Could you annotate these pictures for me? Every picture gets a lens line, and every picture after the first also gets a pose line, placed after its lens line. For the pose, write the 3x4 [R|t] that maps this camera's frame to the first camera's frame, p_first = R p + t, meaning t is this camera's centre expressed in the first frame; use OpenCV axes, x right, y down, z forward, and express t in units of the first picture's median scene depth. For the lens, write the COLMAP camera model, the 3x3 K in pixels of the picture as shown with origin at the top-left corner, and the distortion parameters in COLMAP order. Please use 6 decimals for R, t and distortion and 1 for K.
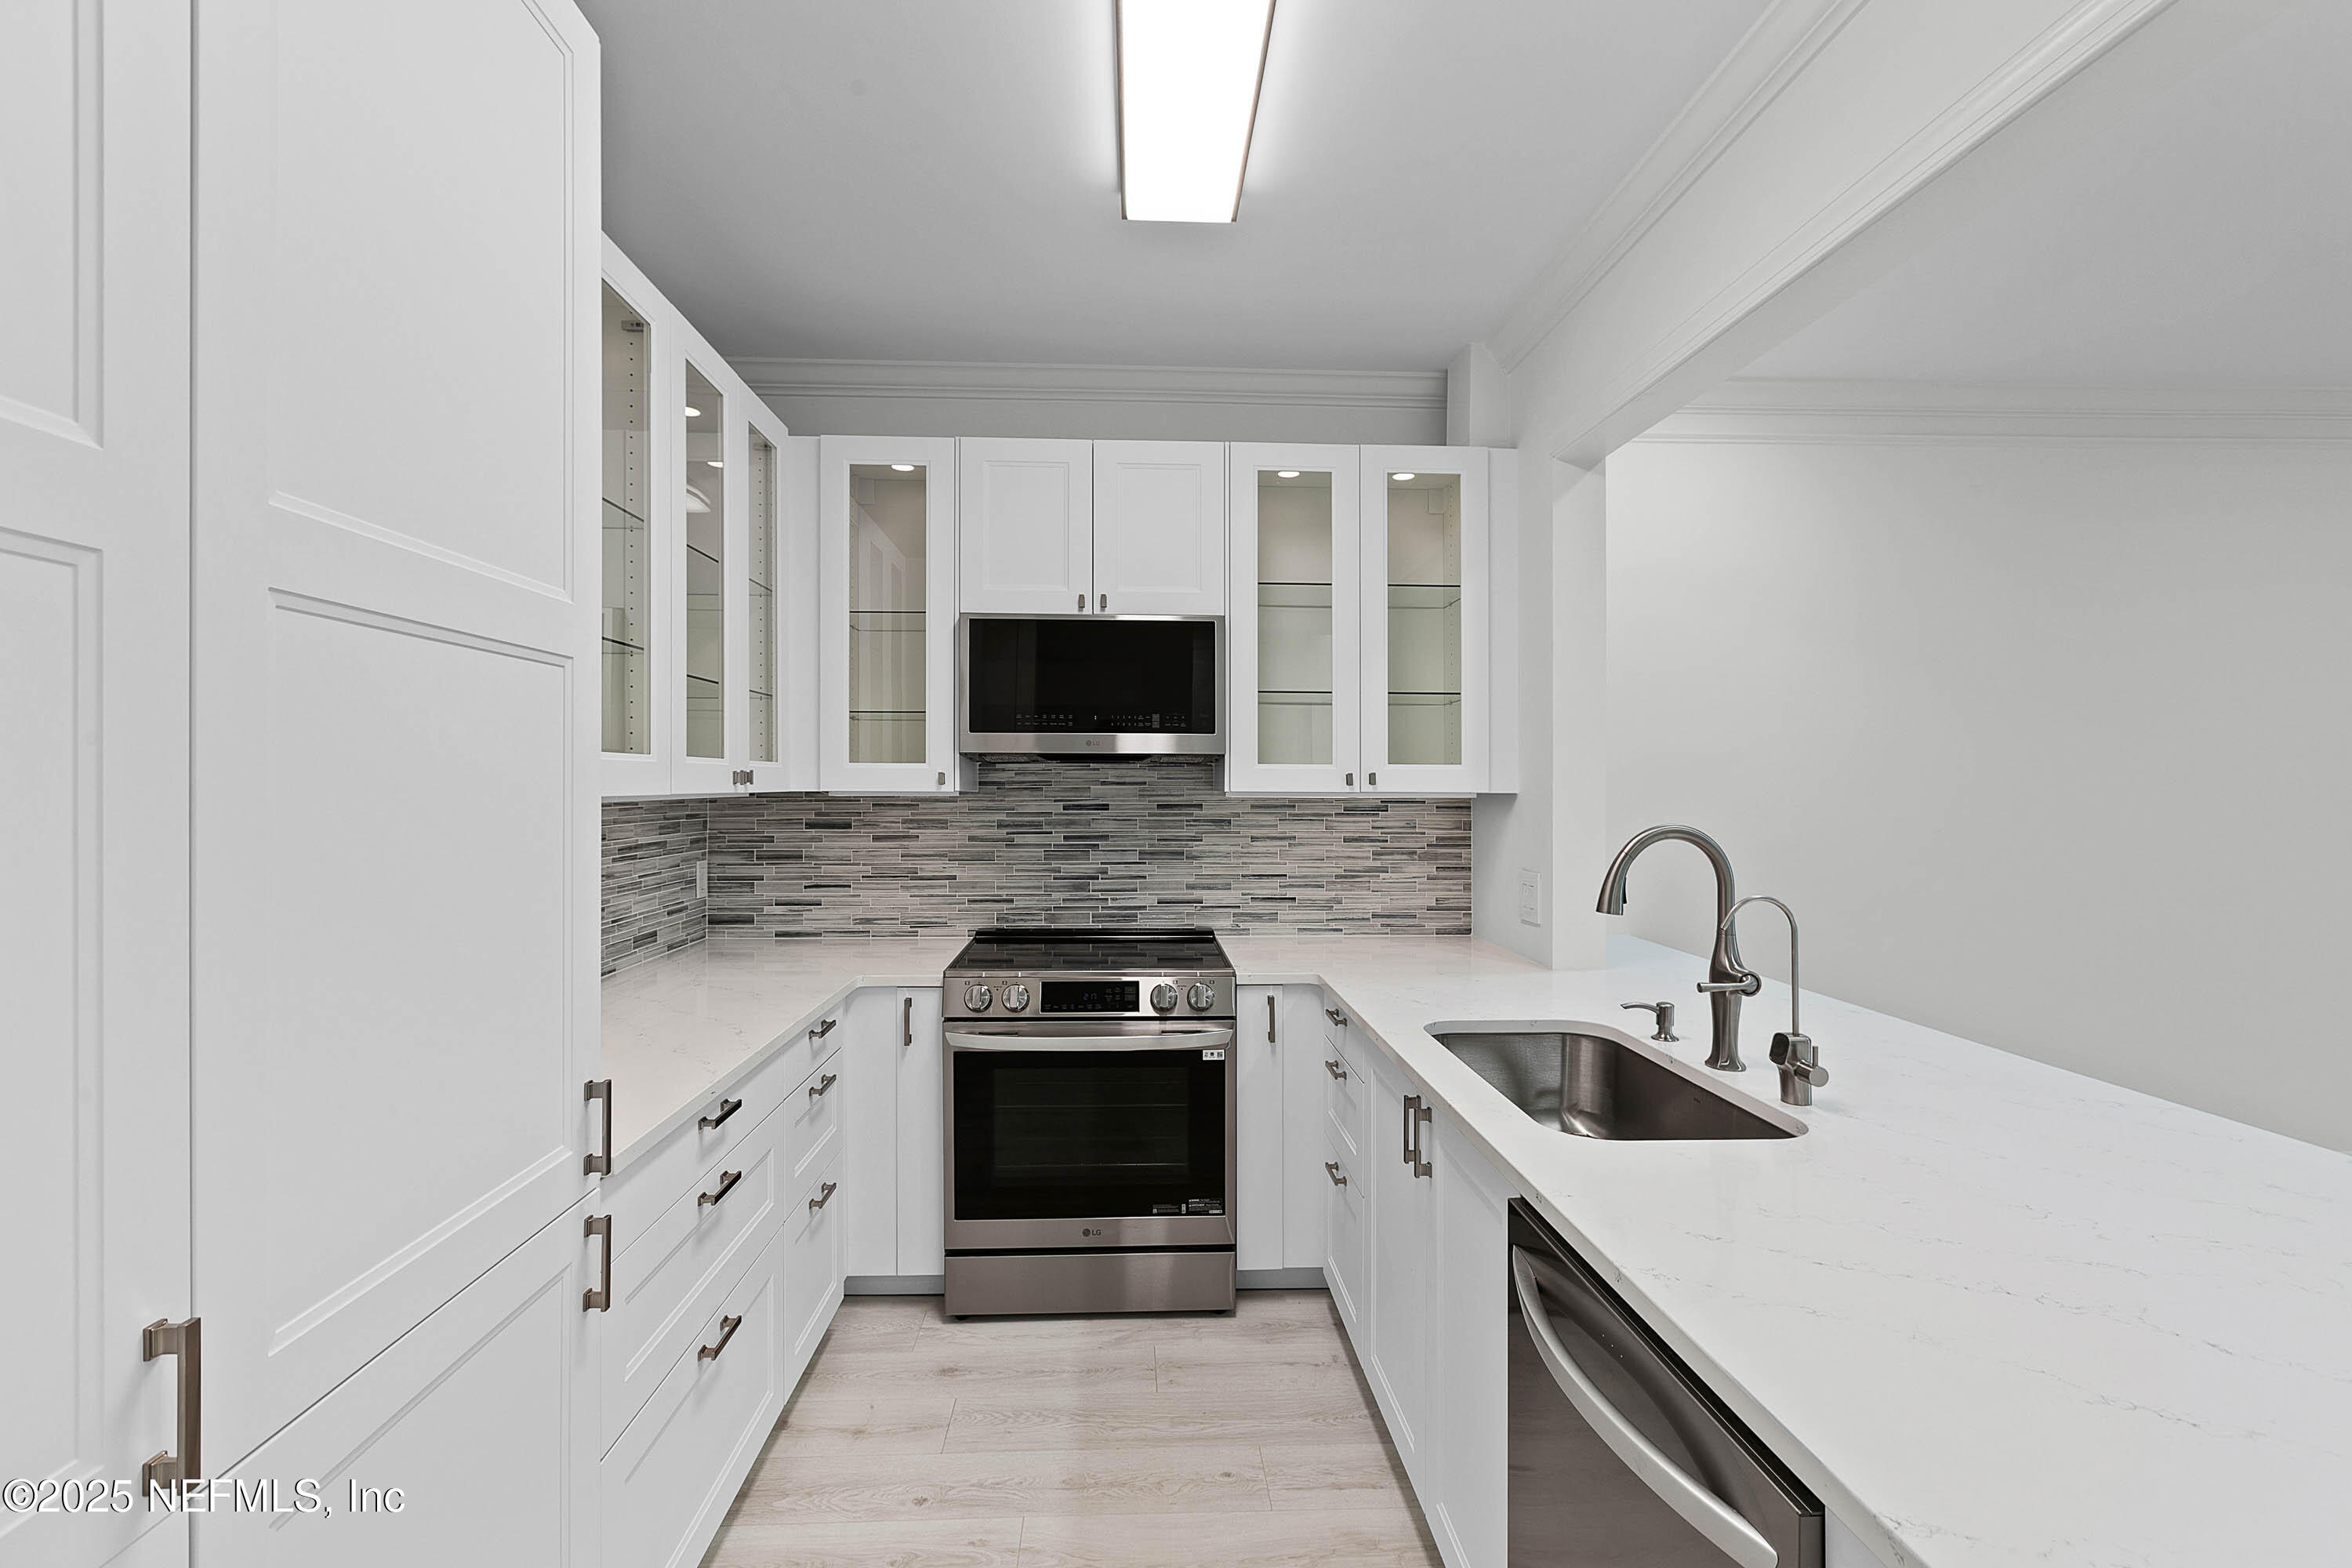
lens RADIAL K [[1045.7, 0, 1168.2], [0, 1045.7, 790.6], [0, 0, 1]] dist [-0.003077, -0.000839]
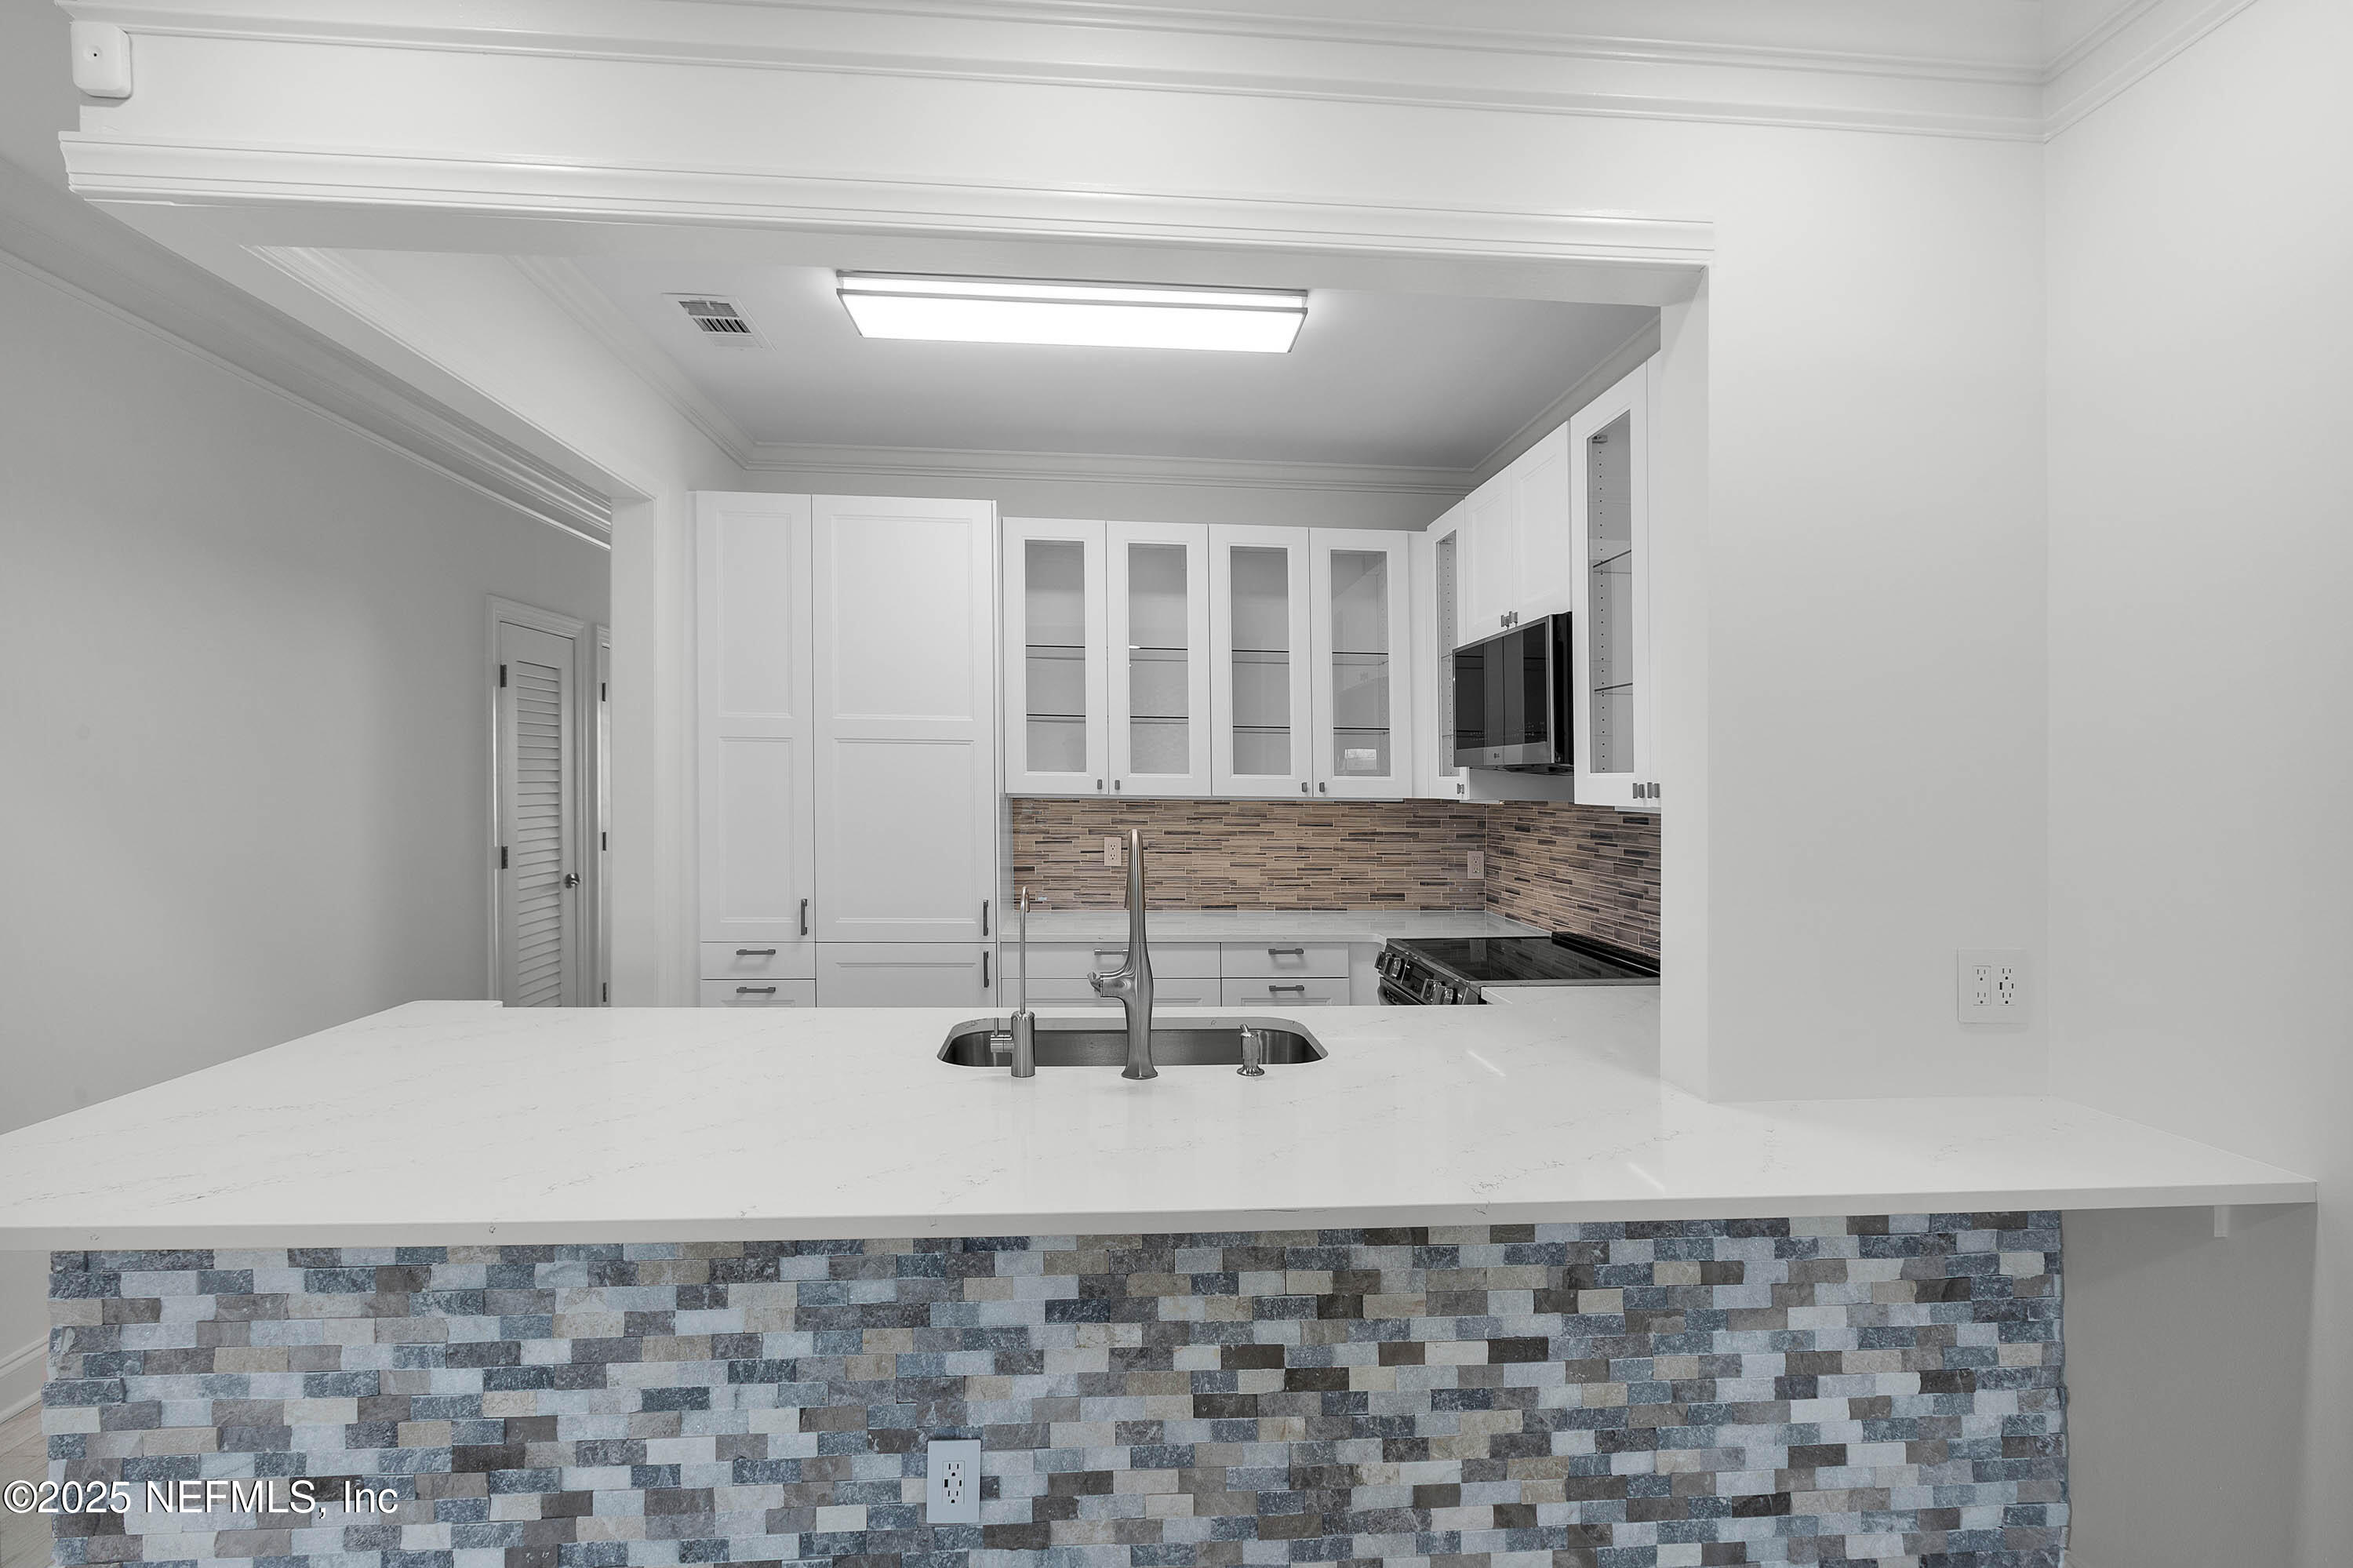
lens RADIAL K [[1046.1, 0, 1198.1], [0, 1046.1, 745.7], [0, 0, 1]] dist [-0.003077, -0.000839]
pose [[0.052816, -0.040113, -0.997798, 0.942665], [-0.019899, 0.998952, -0.041213, -0.005440], [0.998406, 0.022032, 0.051963, 0.617615]]
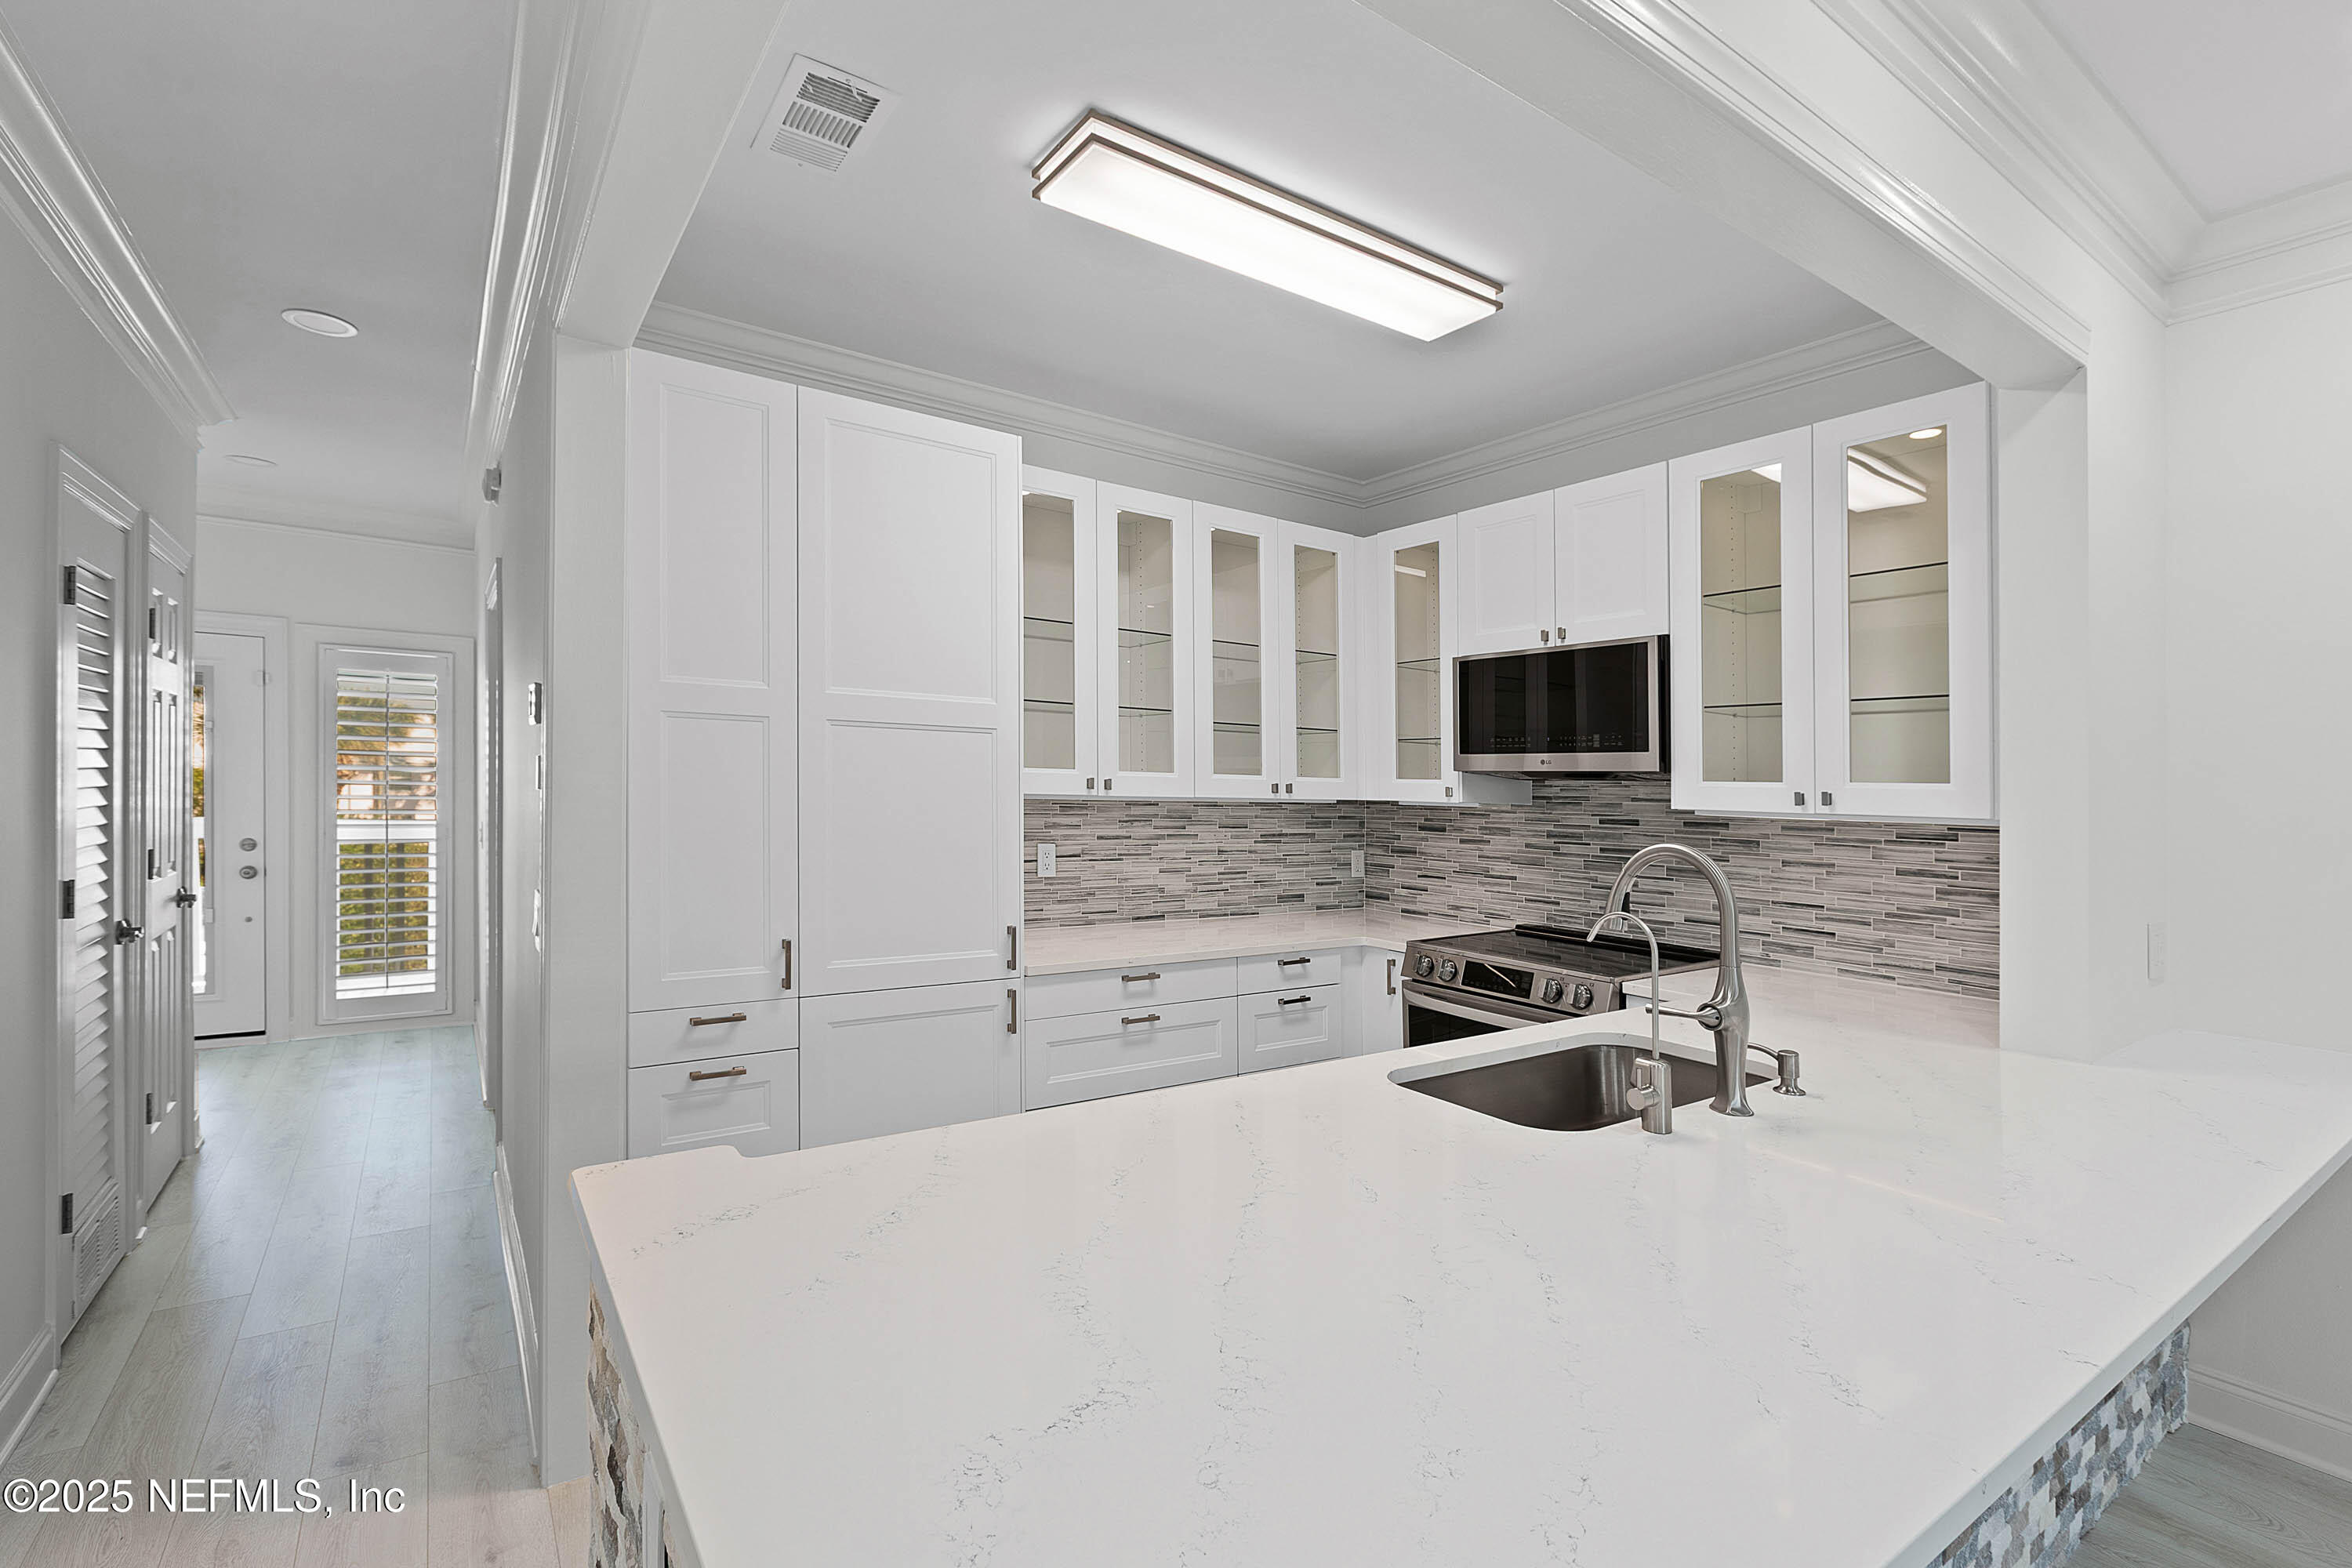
lens RADIAL K [[1045.7, 0, 1183.8], [0, 1045.7, 742.6], [0, 0, 1]] dist [-0.003077, -0.000839]
pose [[0.536890, -0.027623, -0.843200, 0.646520], [-0.026860, 0.998397, -0.049810, 0.000095], [0.843225, 0.049391, 0.535288, 0.062894]]
